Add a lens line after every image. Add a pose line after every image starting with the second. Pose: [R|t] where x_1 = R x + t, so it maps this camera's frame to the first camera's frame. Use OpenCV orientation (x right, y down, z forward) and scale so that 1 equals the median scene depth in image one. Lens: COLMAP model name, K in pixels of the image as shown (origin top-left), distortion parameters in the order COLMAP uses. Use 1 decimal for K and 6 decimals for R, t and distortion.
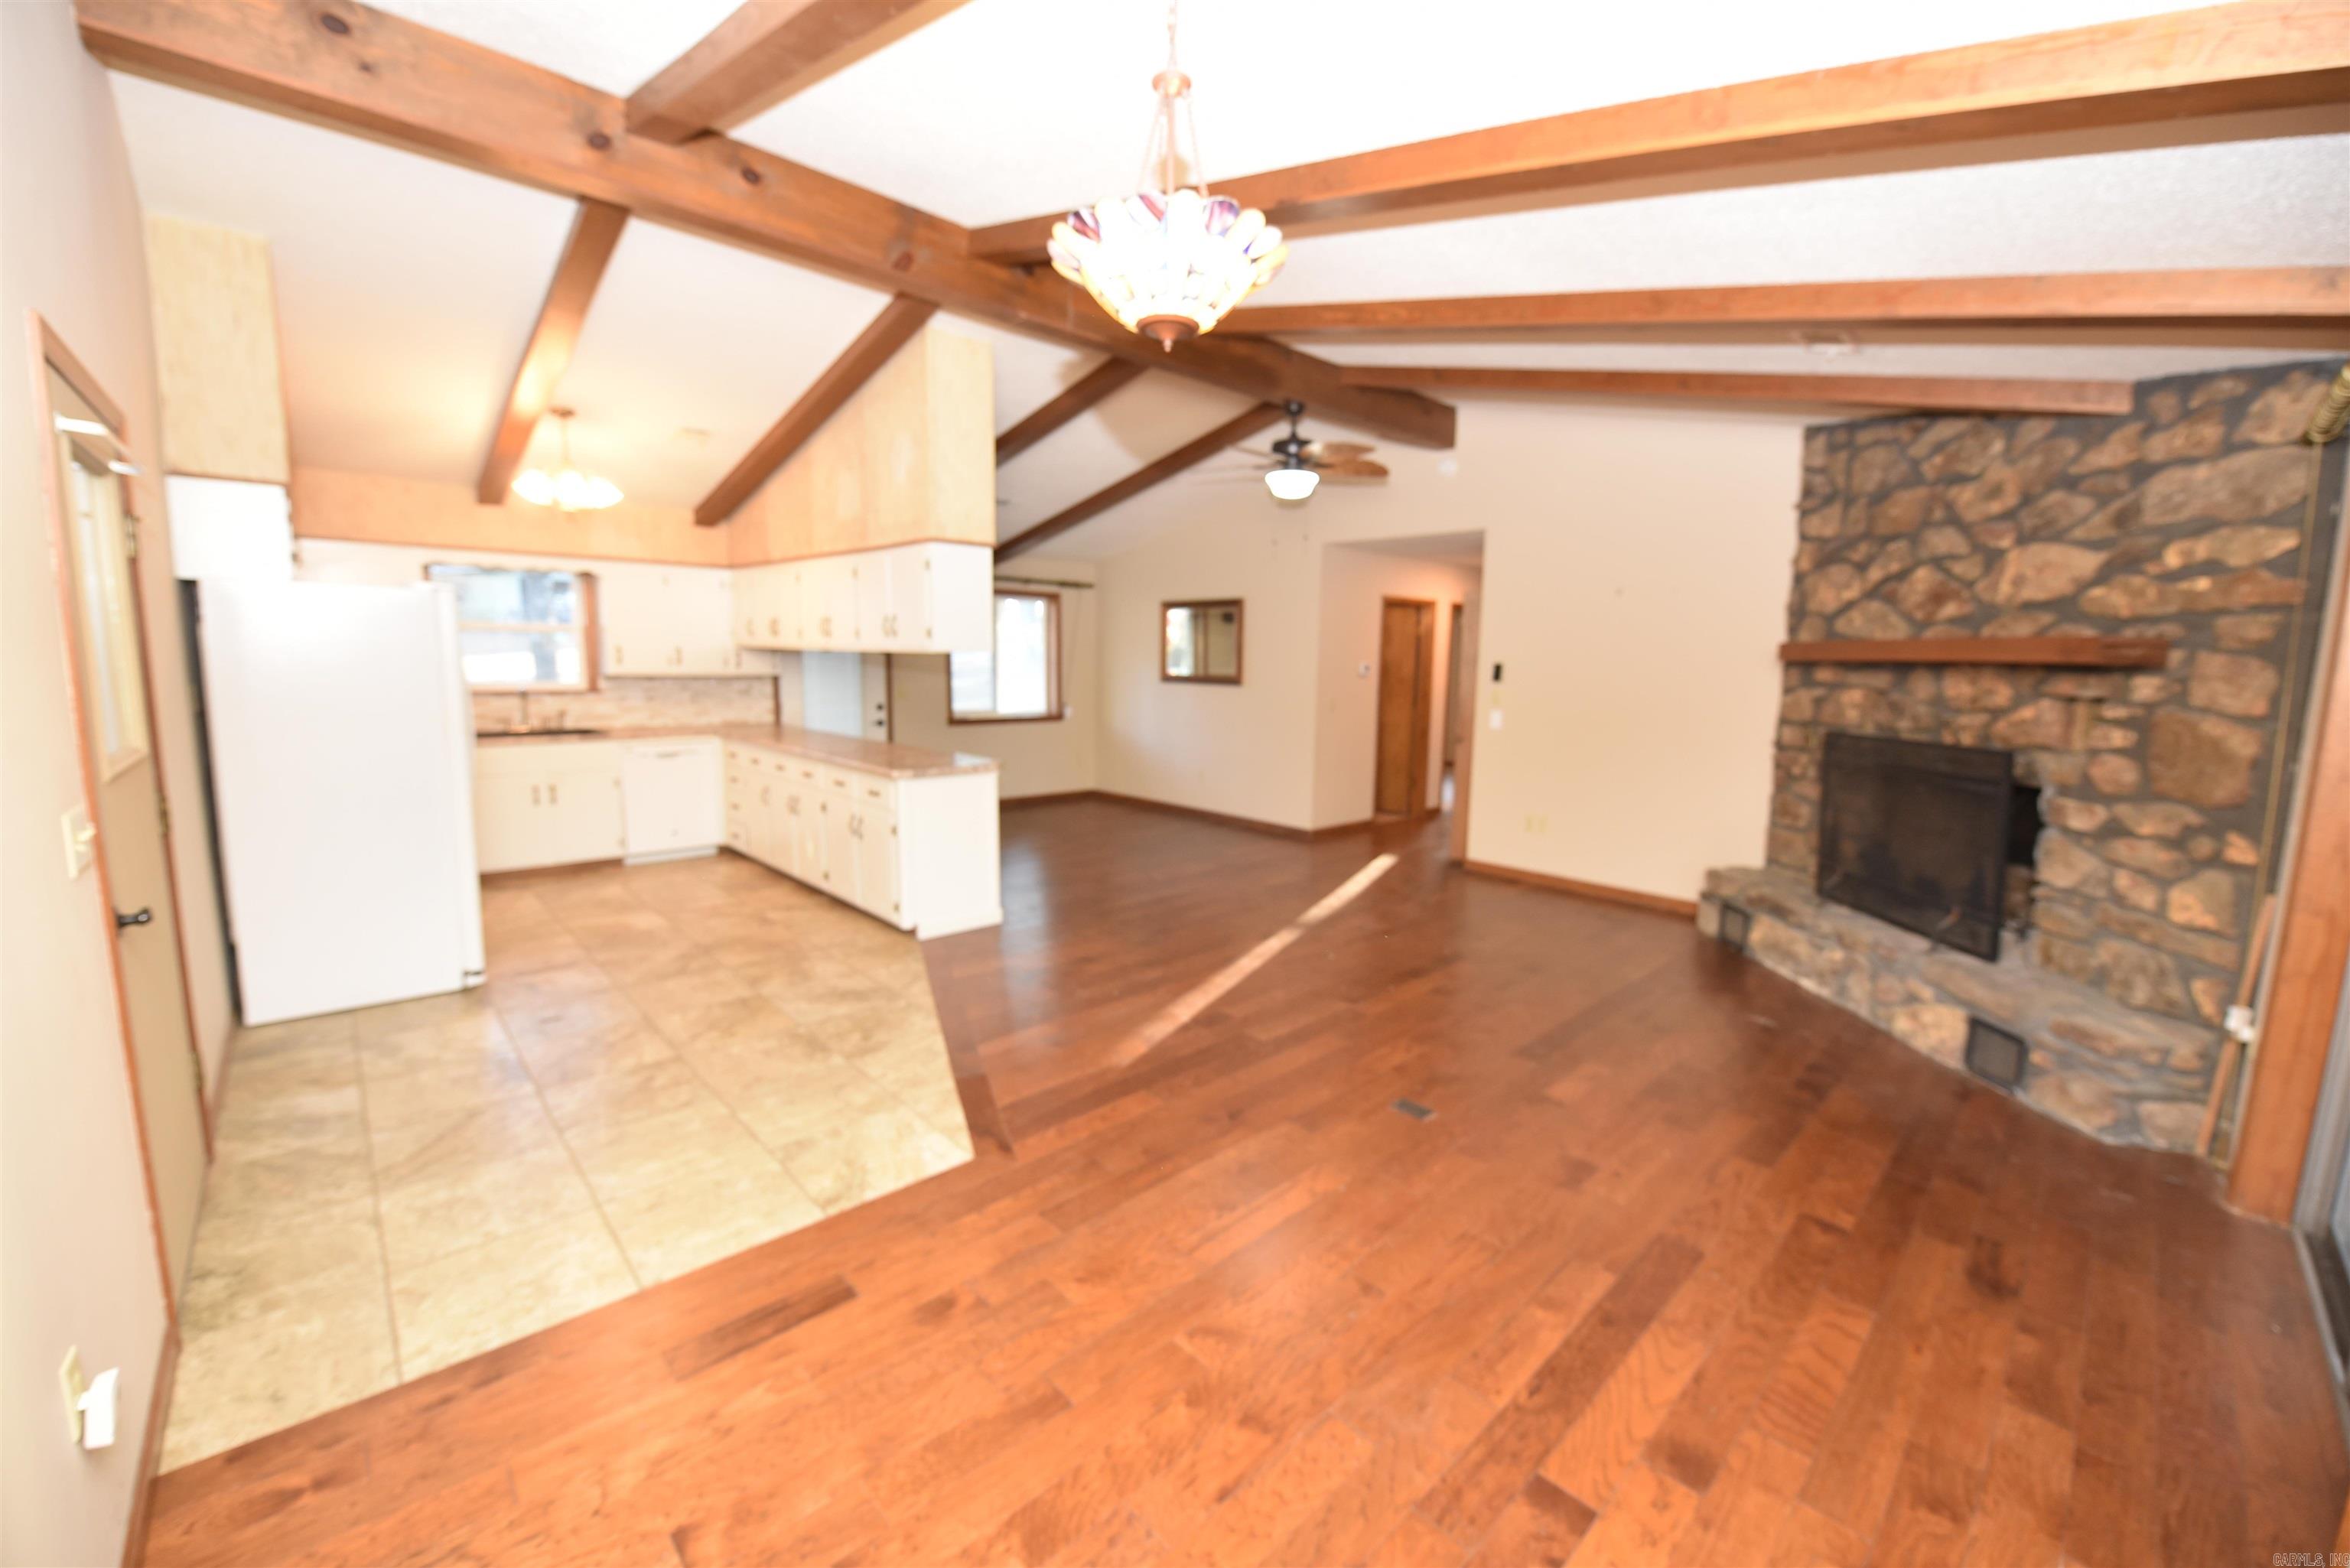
lens RADIAL K [[928.4, 0, 1182.3], [0, 928.4, 784.8], [0, 0, 1]] dist [-0.015642, -0.002156]
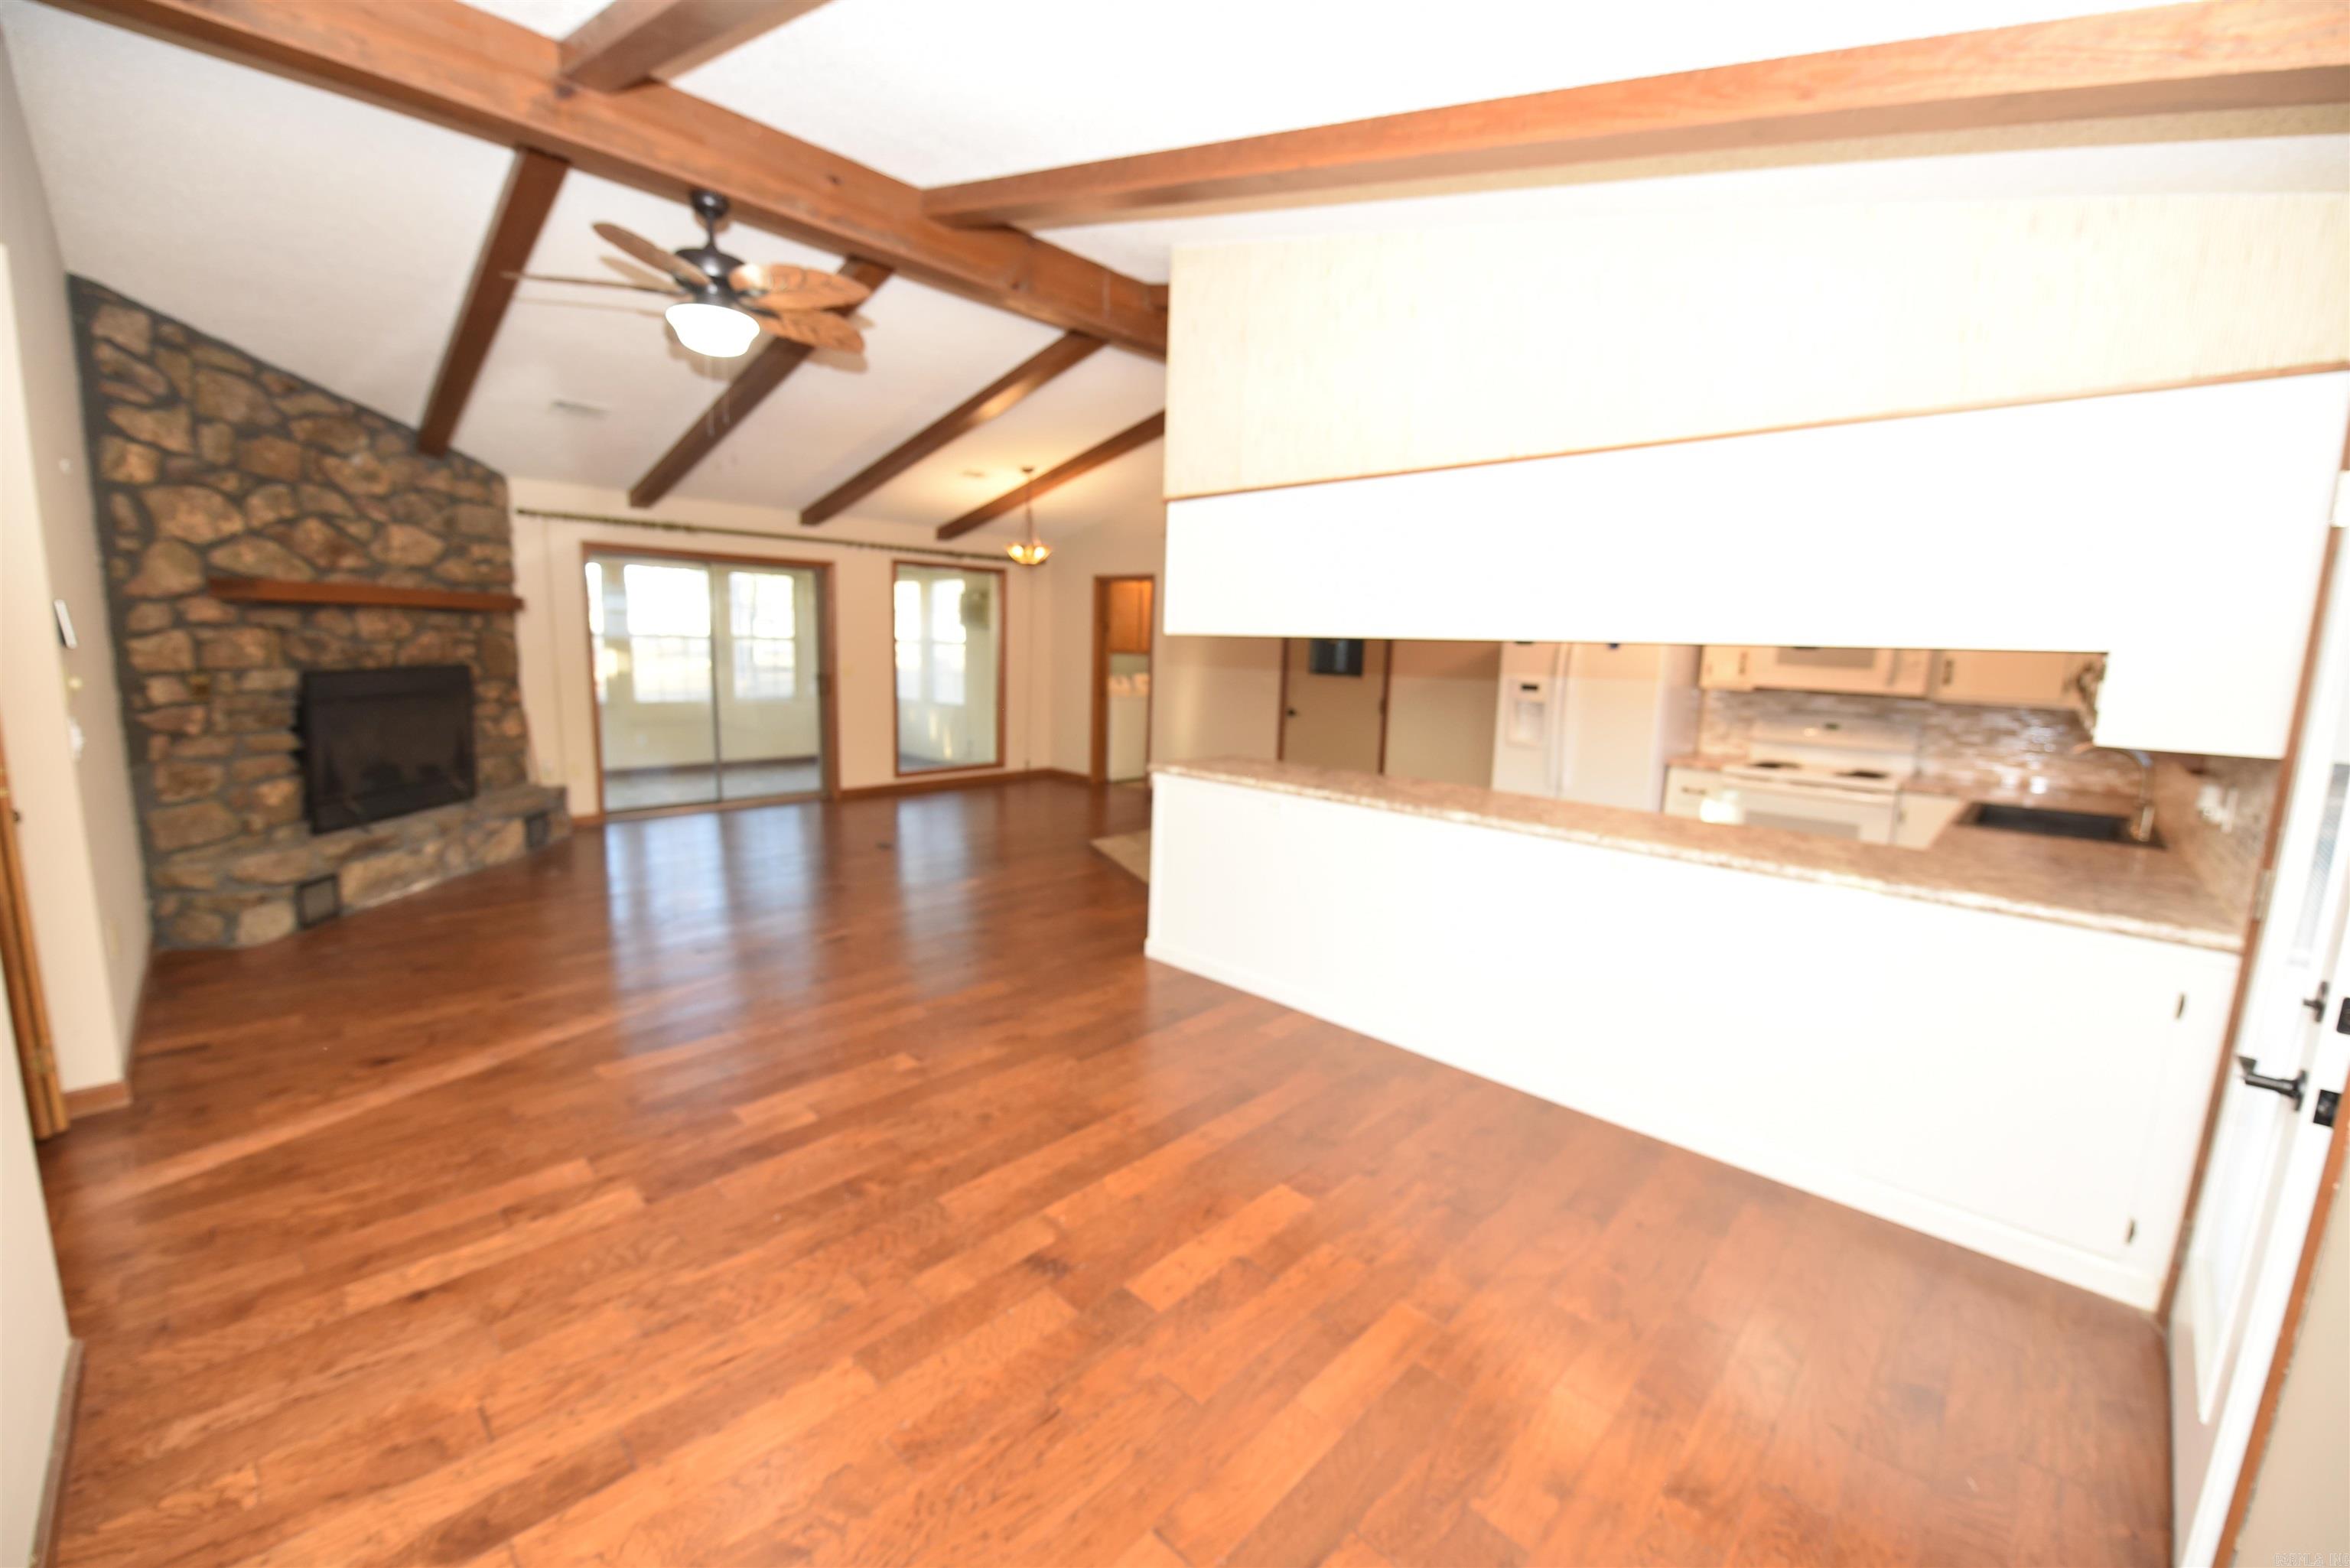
lens RADIAL K [[928.4, 0, 1182.3], [0, 928.4, 784.8], [0, 0, 1]] dist [-0.015642, -0.002156]
pose [[-0.997627, -0.040608, -0.055608, -0.200831], [-0.054908, 0.956473, 0.286609, -0.277444], [0.041549, 0.288982, -0.956432, 2.023249]]
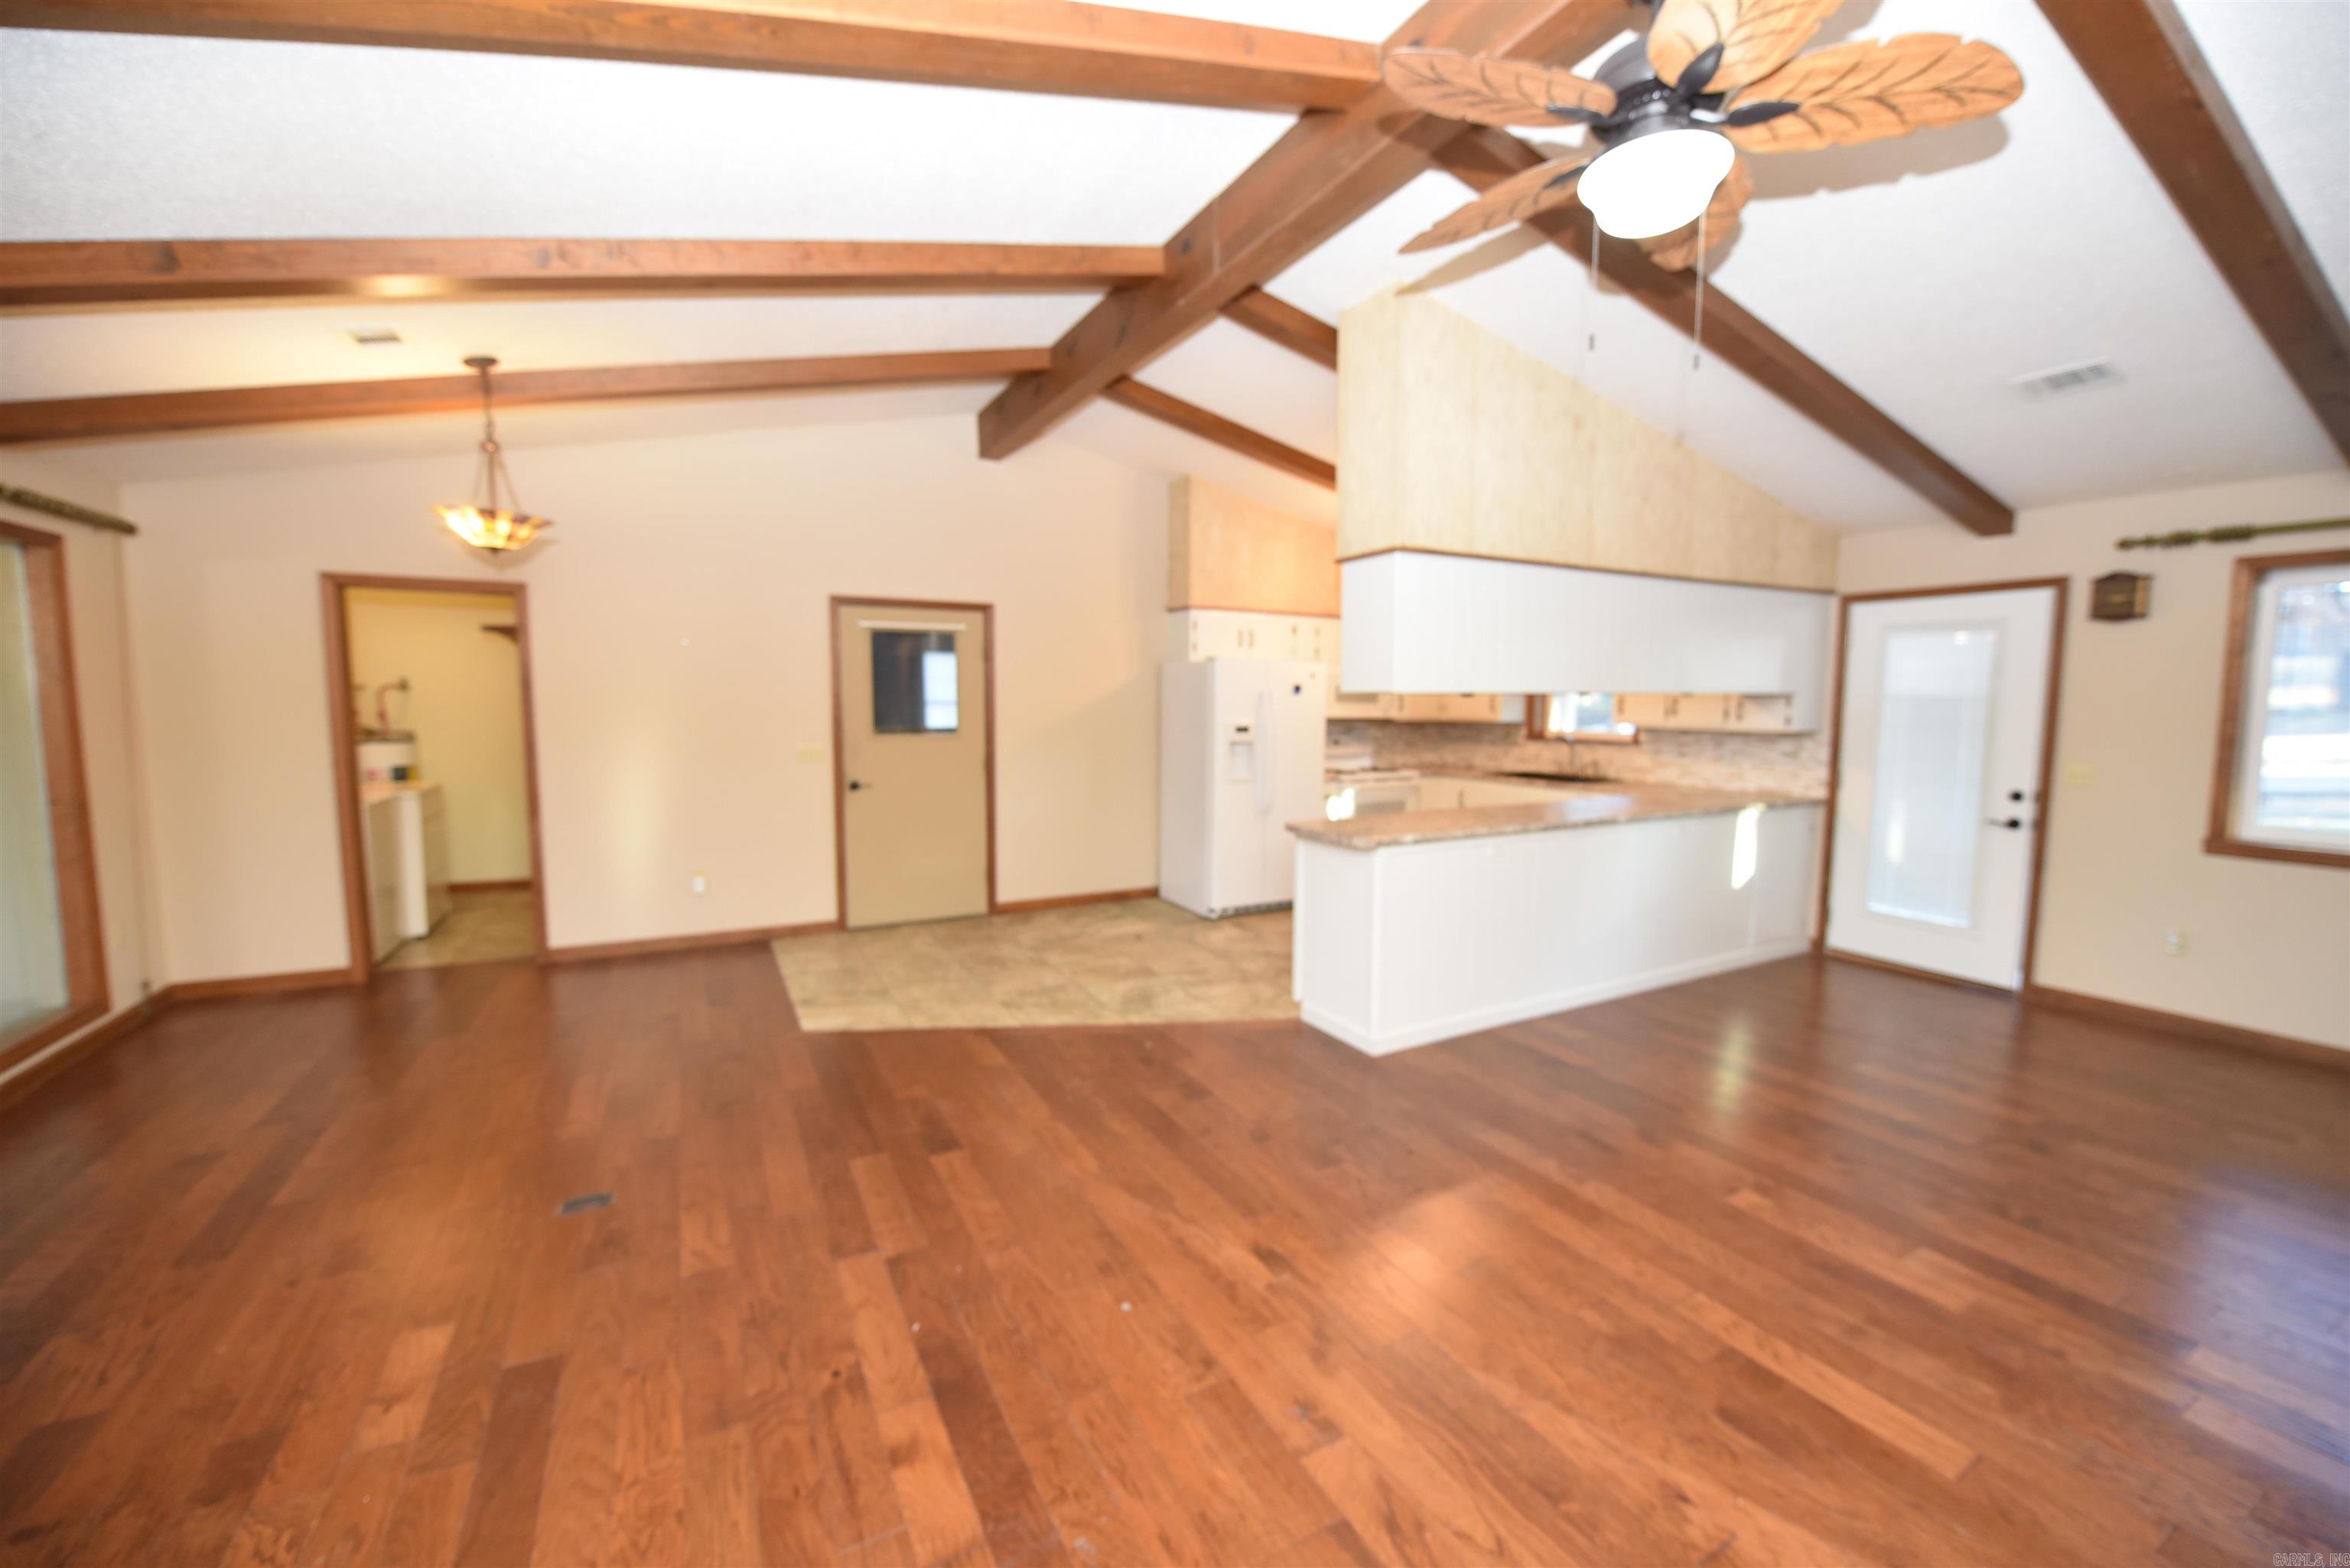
lens RADIAL K [[920.7, 0, 1182.5], [0, 920.7, 795.8], [0, 0, 1]] dist [-0.016182, -0.002461]
pose [[-0.257503, 0.082970, -0.962709, 0.612574], [-0.142631, 0.982129, 0.122794, -0.141622], [0.955693, 0.168932, -0.241067, 1.146016]]
